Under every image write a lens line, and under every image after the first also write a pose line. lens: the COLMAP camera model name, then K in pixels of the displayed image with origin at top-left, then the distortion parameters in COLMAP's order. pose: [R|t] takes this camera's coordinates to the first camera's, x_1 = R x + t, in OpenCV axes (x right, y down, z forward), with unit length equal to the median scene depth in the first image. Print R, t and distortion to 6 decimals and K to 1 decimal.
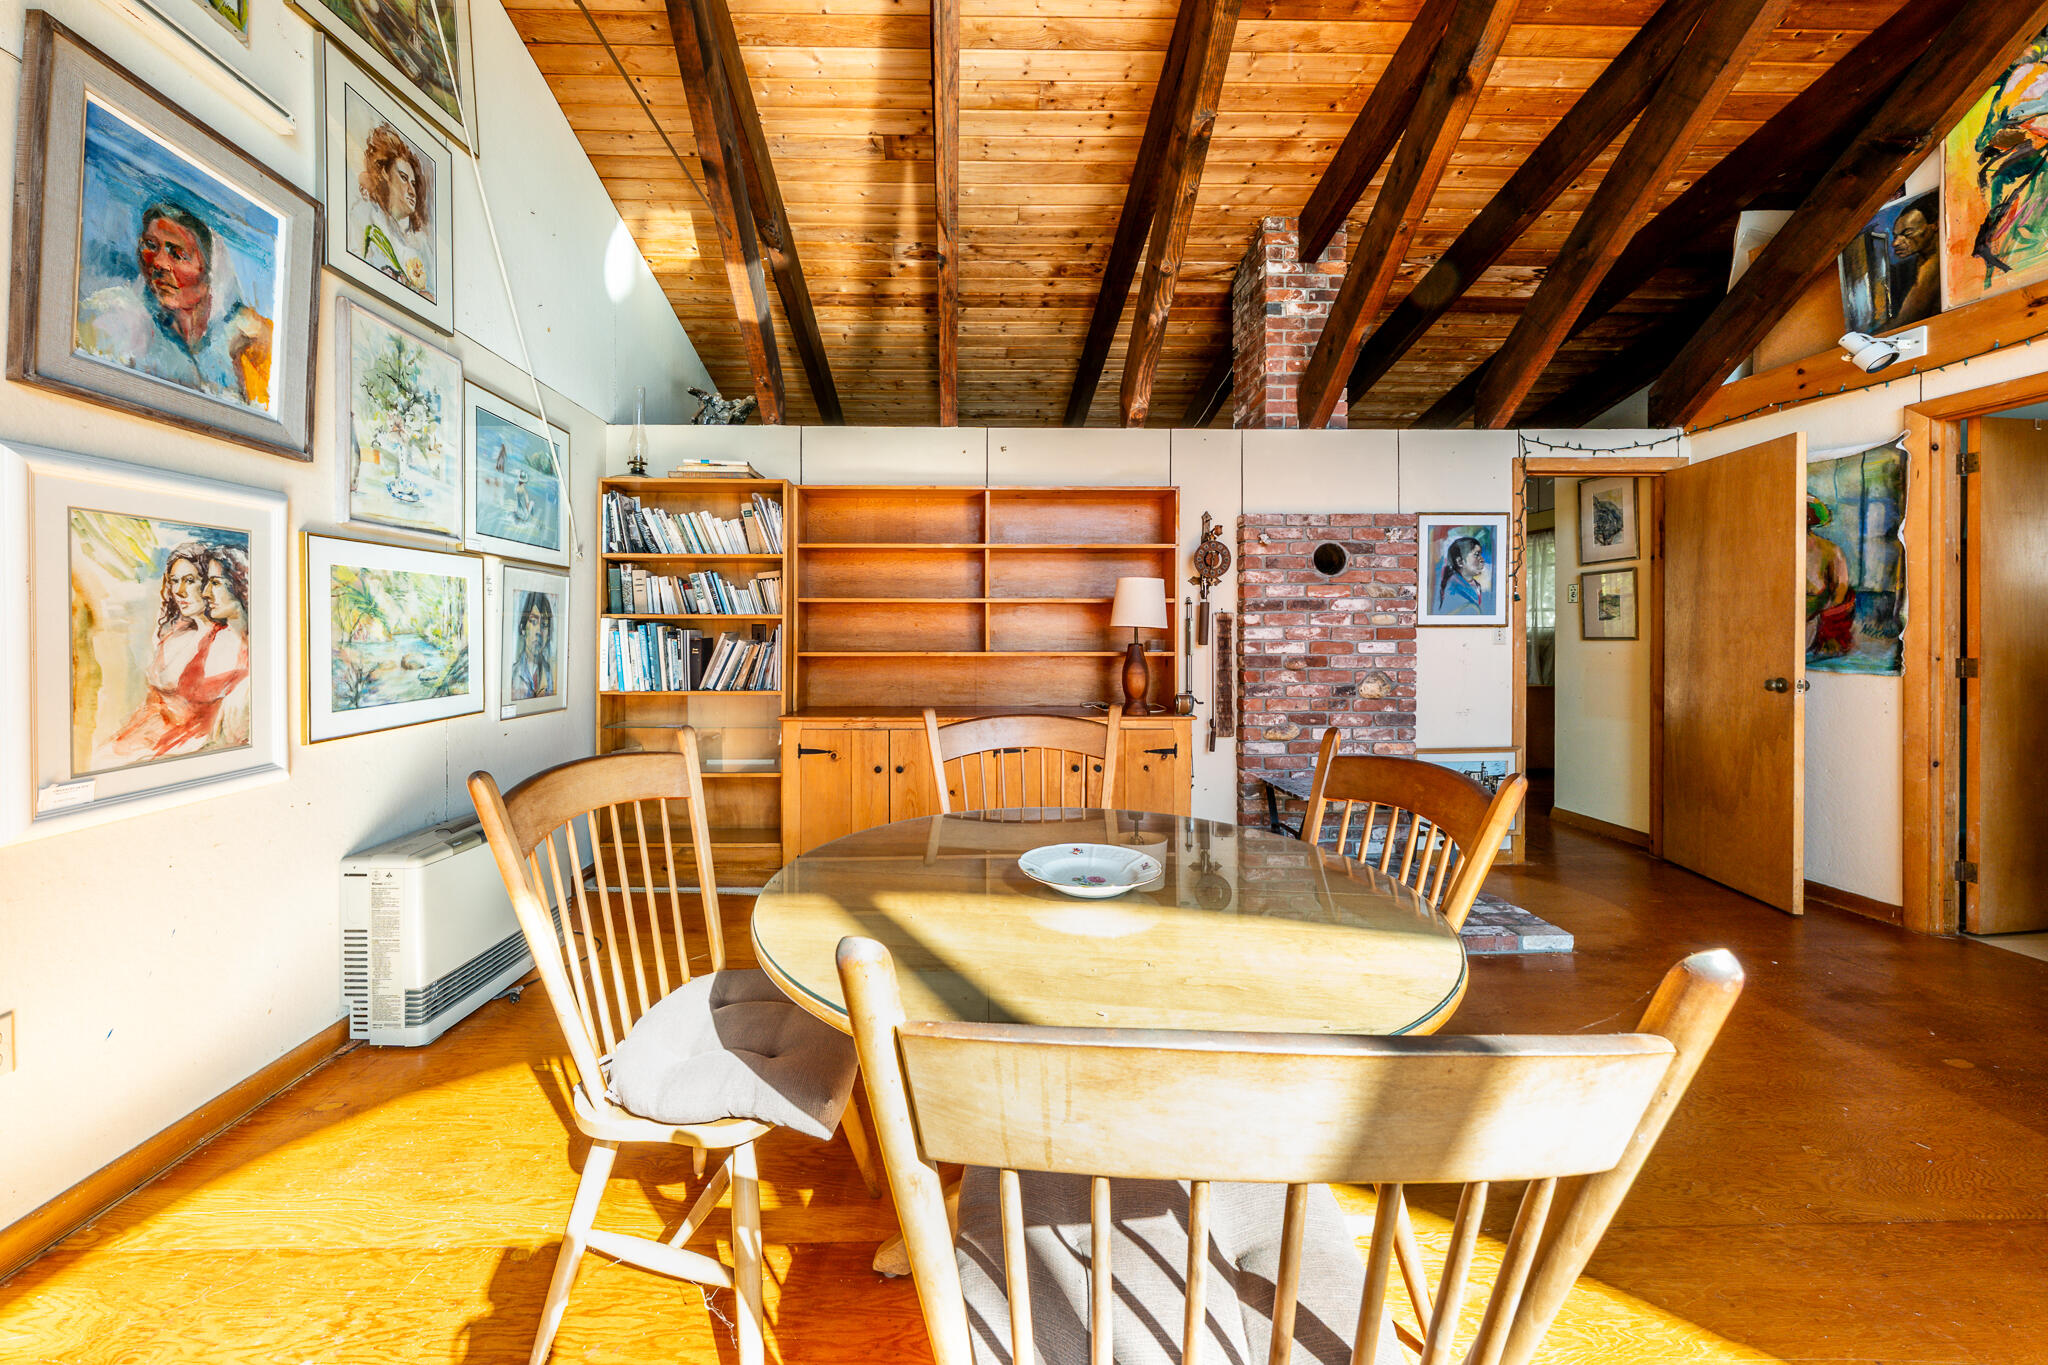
lens RADIAL K [[716.3, 0, 957.4], [0, 716.3, 638.8], [0, 0, 1]] dist [-0.002434, 0.000044]
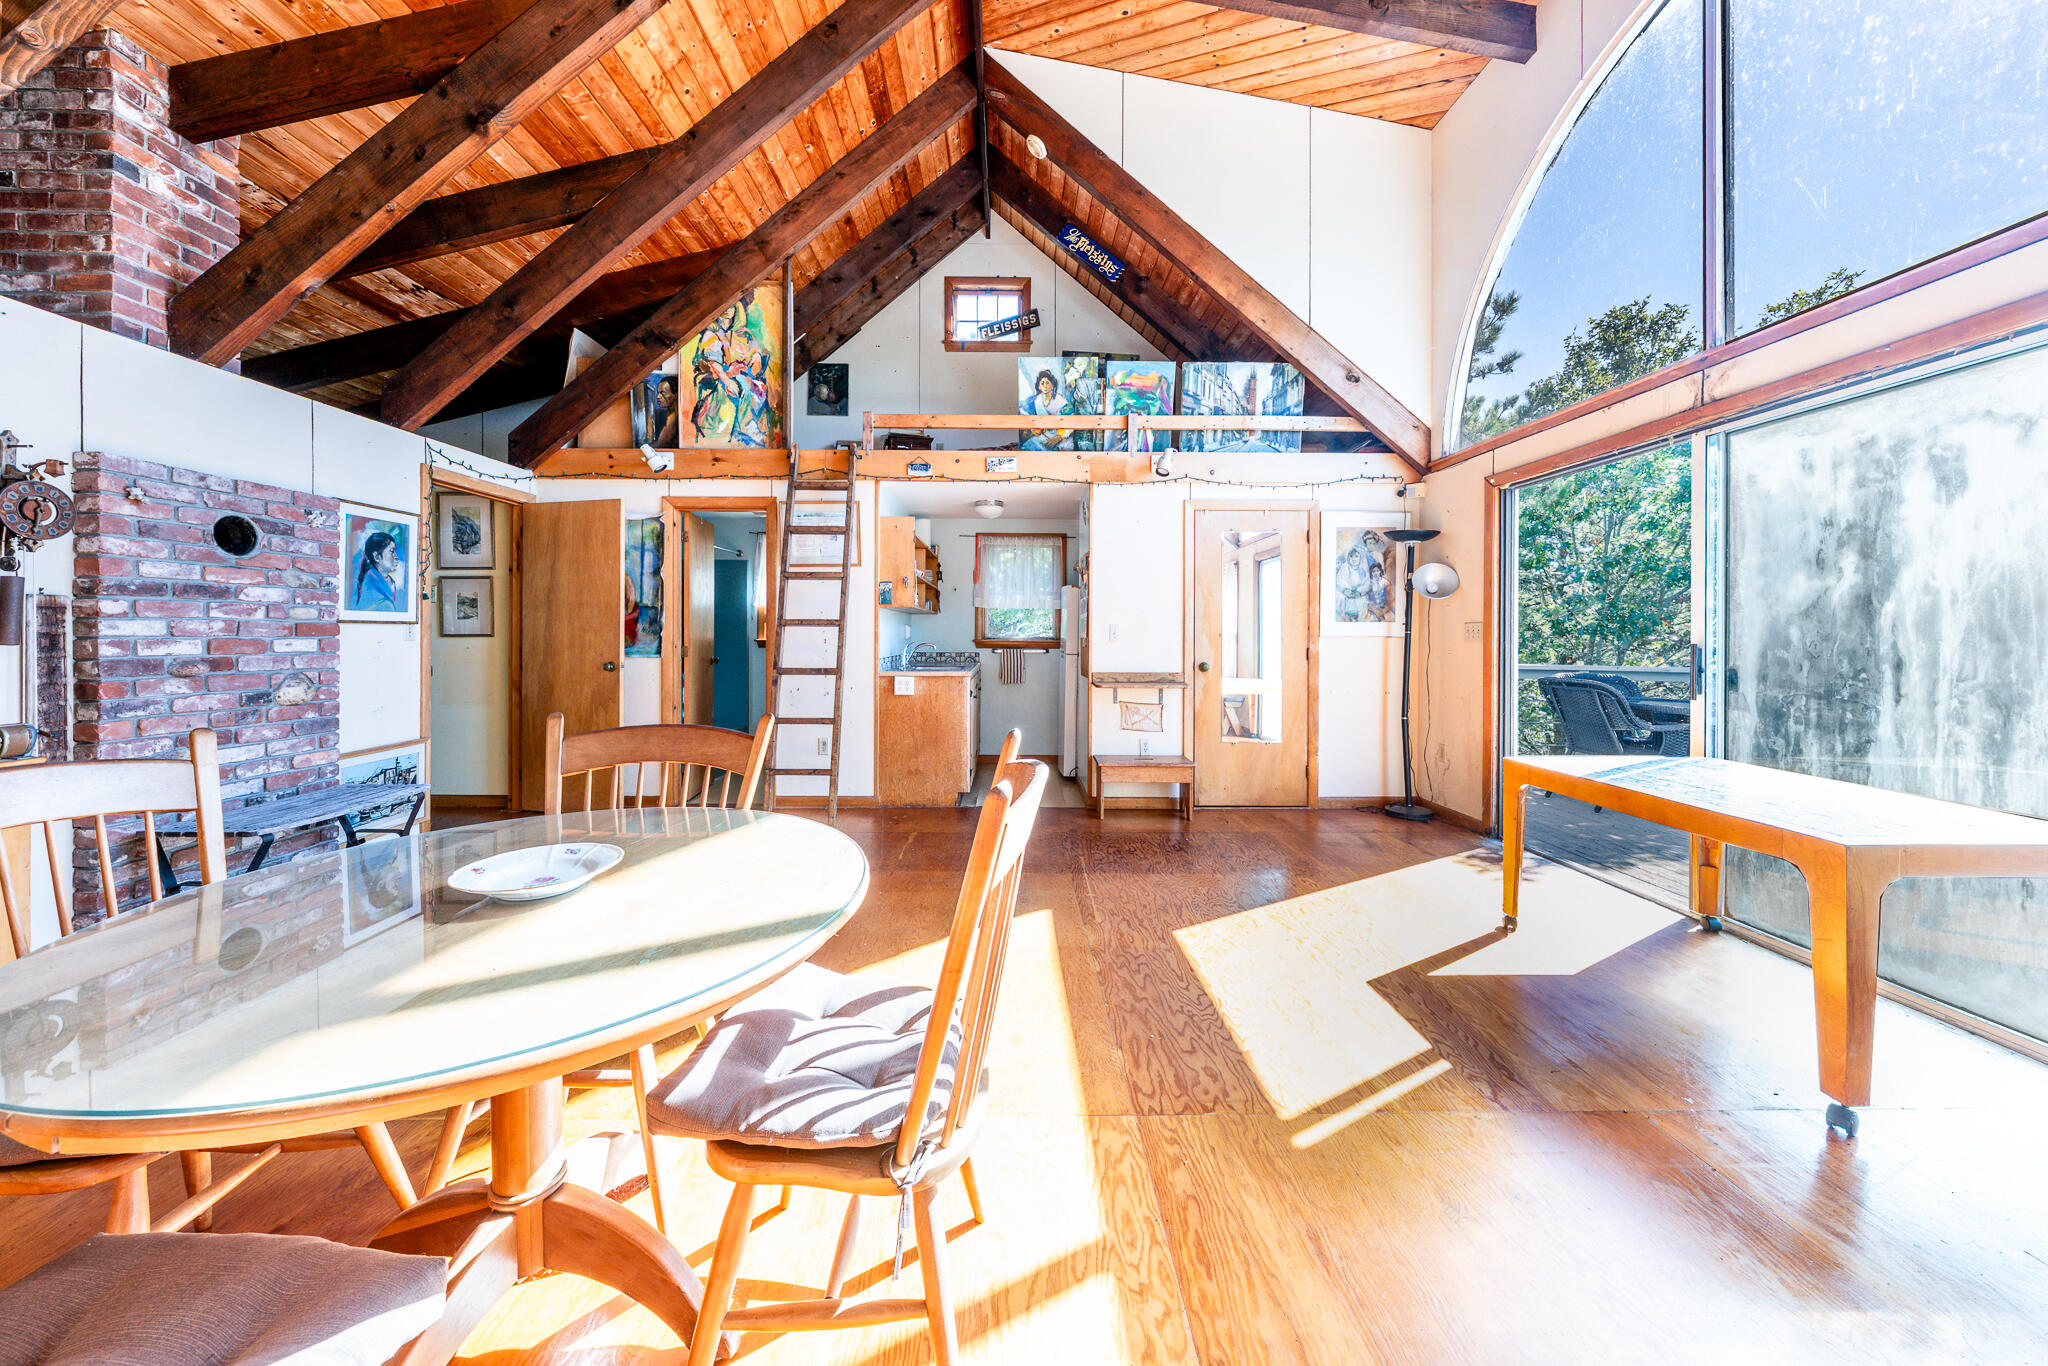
lens RADIAL K [[721.4, 0, 1014.3], [0, 721.4, 636.0], [0, 0, 1]] dist [0.001229, 0.000096]
pose [[0.006349, -0.000634, 0.999980, -0.294243], [0.001534, 0.999999, 0.000625, 0.001659], [-0.999979, 0.001530, 0.006350, 0.131585]]
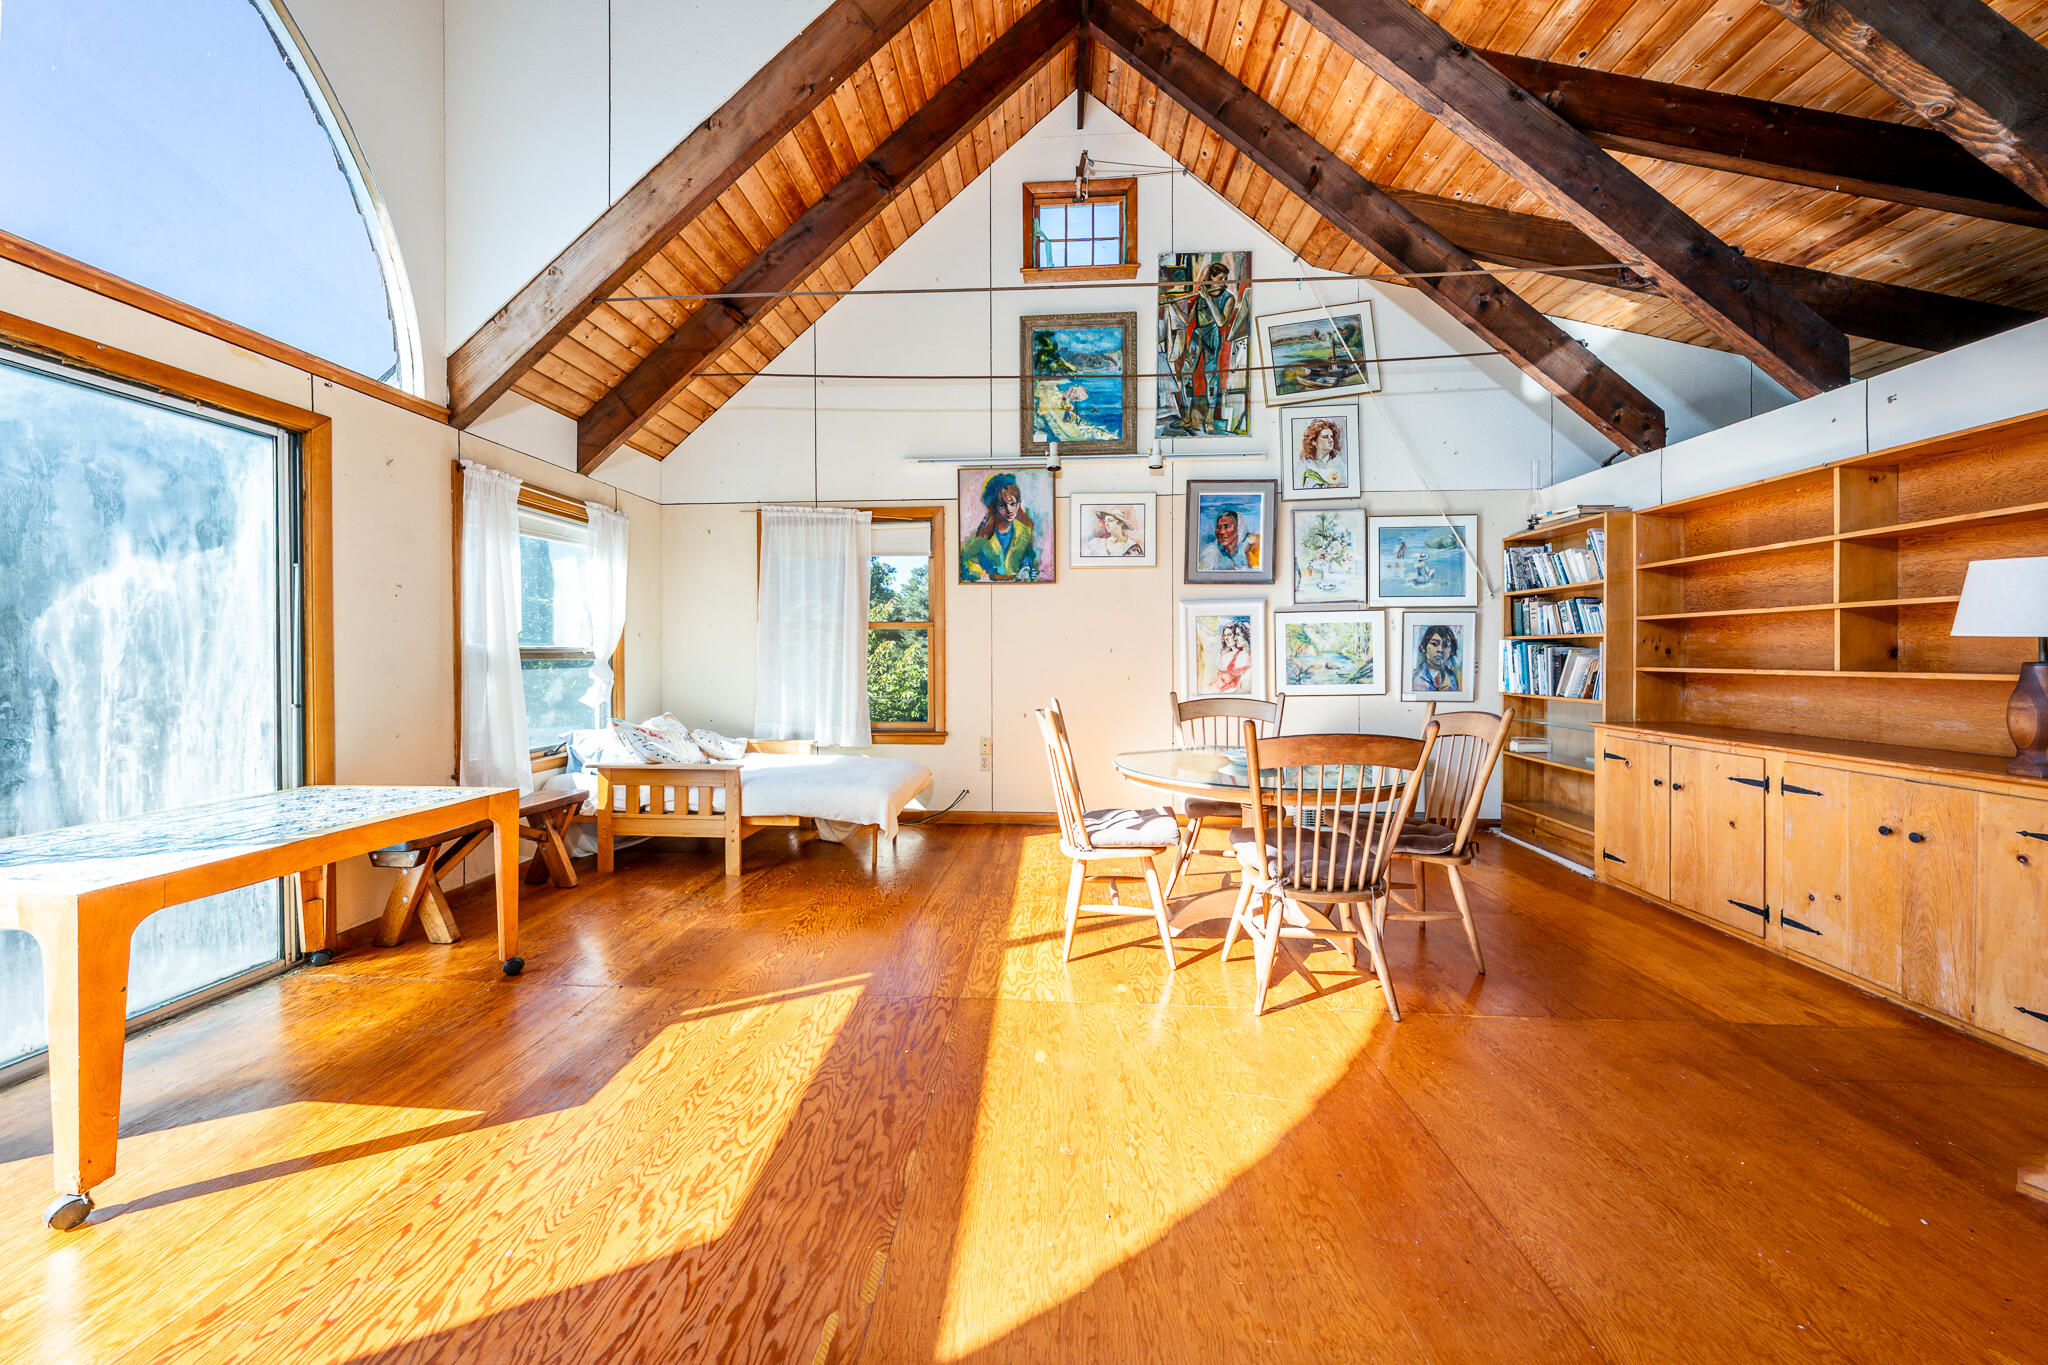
lens RADIAL K [[699.1, 0, 1014.9], [0, 699.1, 659.8], [0, 0, 1]] dist [-0.000115, 0.000005]
pose [[-0.075447, 0.006656, -0.997128, 0.905247], [-0.000647, 0.999977, 0.006724, 0.001543], [0.997150, 0.001152, -0.075441, 0.155798]]
